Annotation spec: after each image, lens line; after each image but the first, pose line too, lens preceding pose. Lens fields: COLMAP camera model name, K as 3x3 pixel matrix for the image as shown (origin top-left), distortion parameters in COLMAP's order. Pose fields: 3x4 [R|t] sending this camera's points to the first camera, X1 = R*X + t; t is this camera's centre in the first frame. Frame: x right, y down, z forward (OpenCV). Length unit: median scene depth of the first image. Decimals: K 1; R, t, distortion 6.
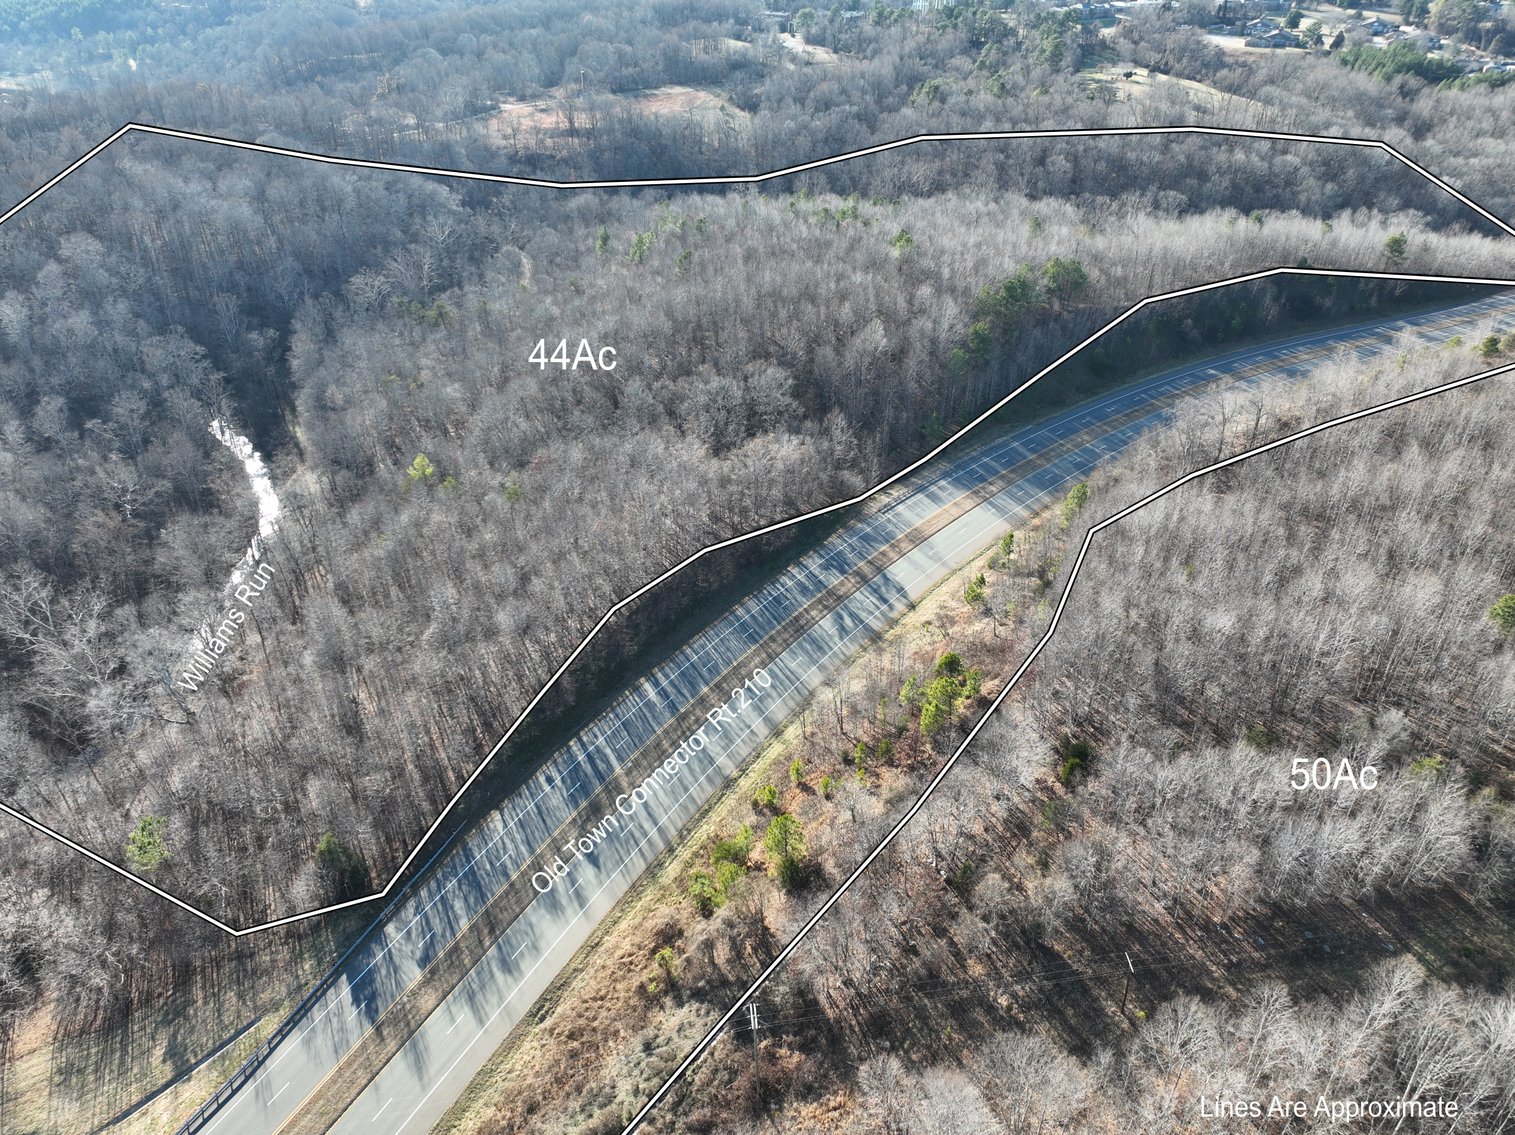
lens RADIAL K [[1058.0, 0, 738.8], [0, 1058.0, 565.4], [0, 0, 1]] dist [-0.006683, 0.025984]
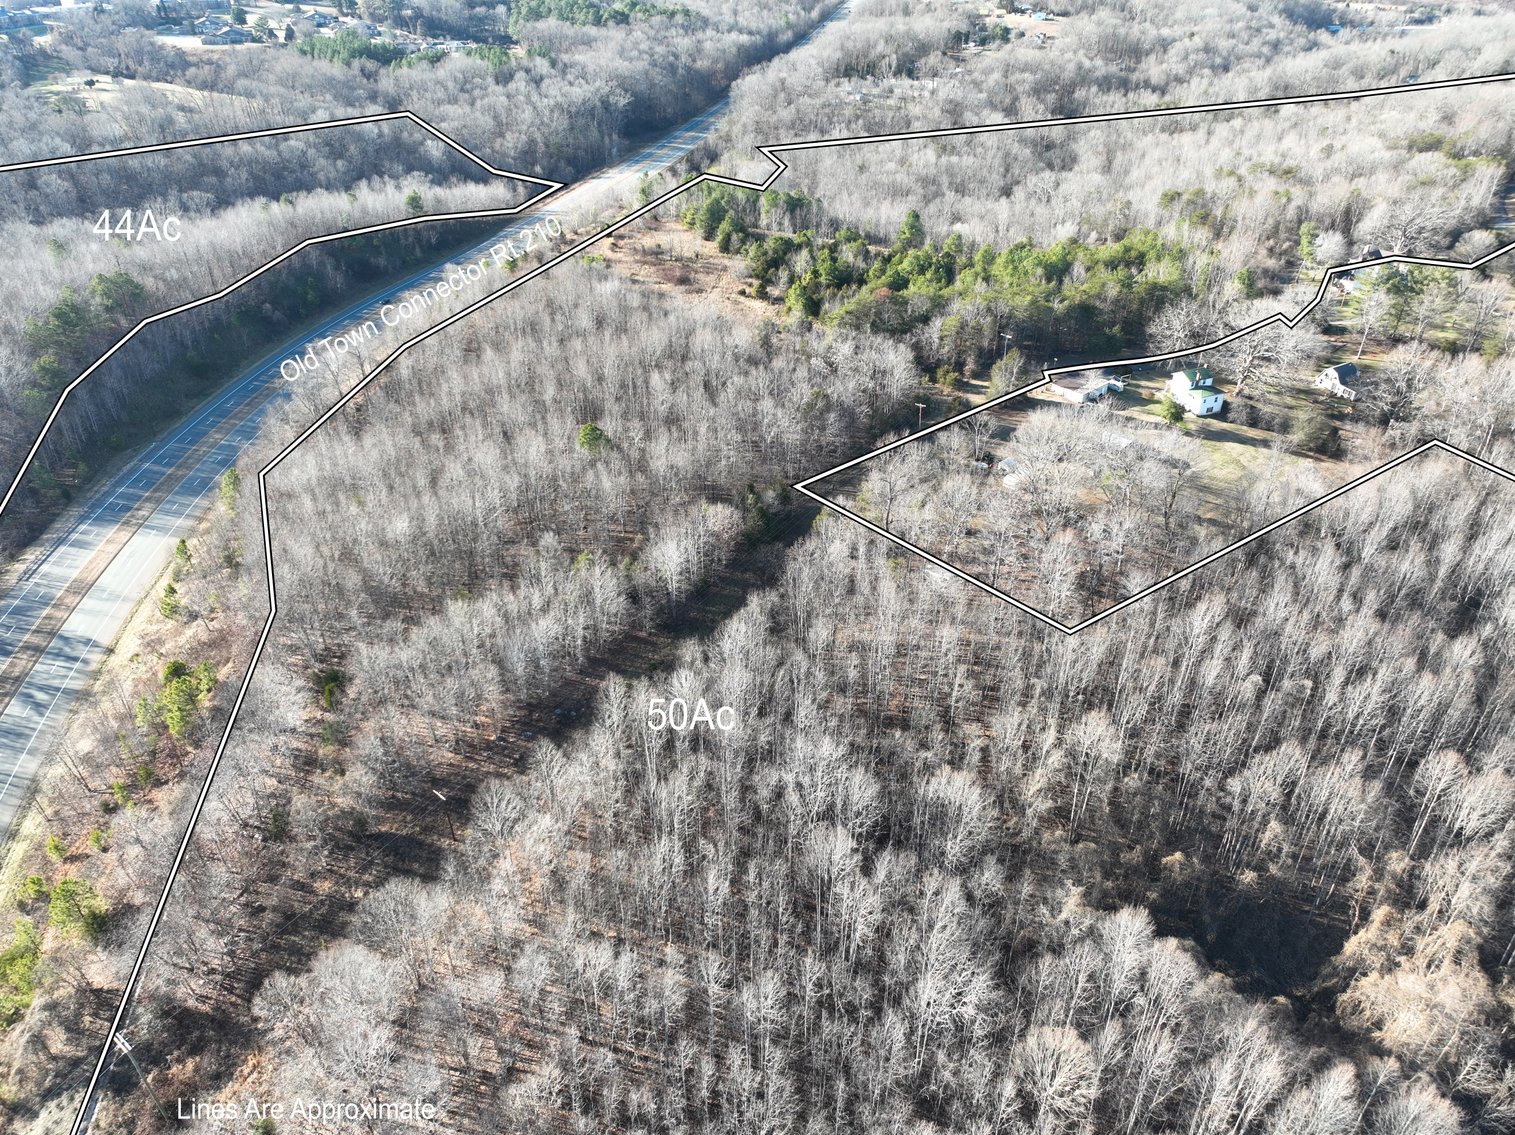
lens RADIAL K [[1088.6, 0, 757.5], [0, 1088.6, 567.5], [0, 0, 1]] dist [-0.002398, 0.024967]
pose [[0.671128, -0.389731, 0.630632, -0.020752], [0.396973, 0.907354, 0.138281, 0.047198], [-0.626099, 0.157539, 0.763663, -0.066849]]
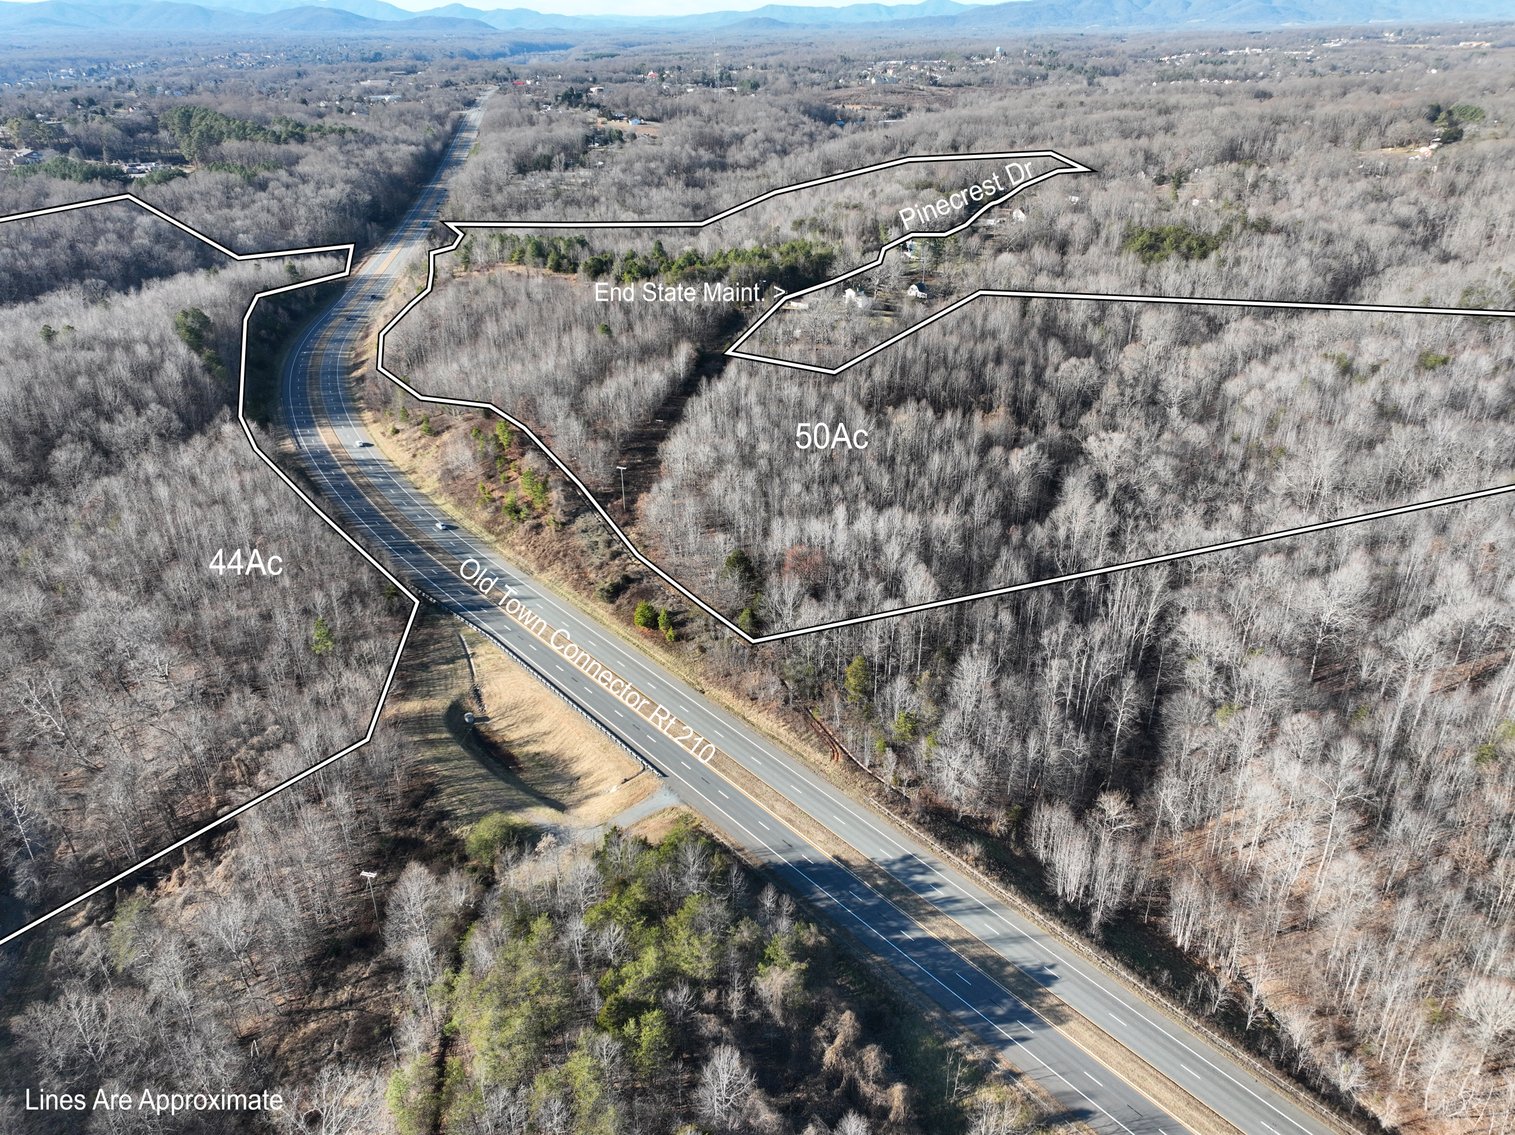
lens RADIAL K [[1029.0, 0, 757.5], [0, 1029.0, 567.5], [0, 0, 1]] dist [0.001802, 0.018016]
pose [[0.344264, -0.446240, 0.826046, -0.810228], [0.508100, 0.828404, 0.235757, 0.066789], [-0.789504, 0.338552, 0.511924, -0.217914]]
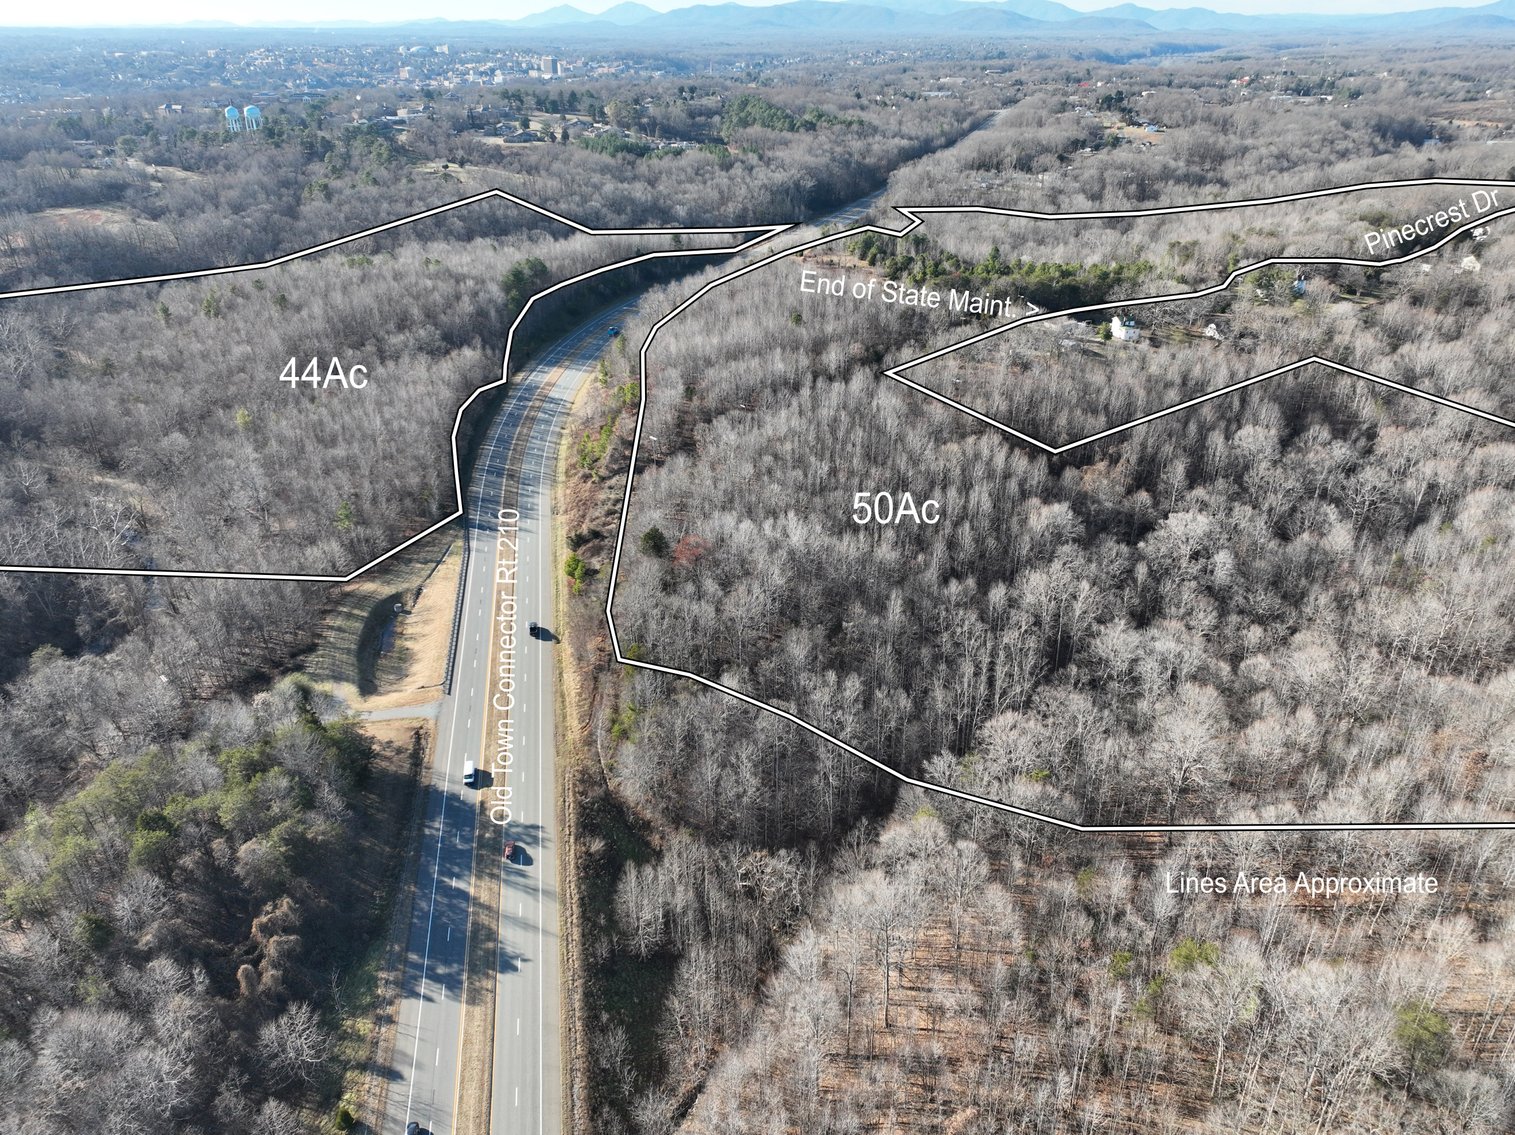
lens RADIAL K [[1029.0, 0, 757.5], [0, 1029.0, 567.5], [0, 0, 1]] dist [0.001802, 0.018016]
pose [[0.775515, -0.298658, 0.556220, -0.539918], [0.339817, 0.939983, 0.030923, 0.283888], [-0.532073, 0.165032, 0.830460, -0.554179]]
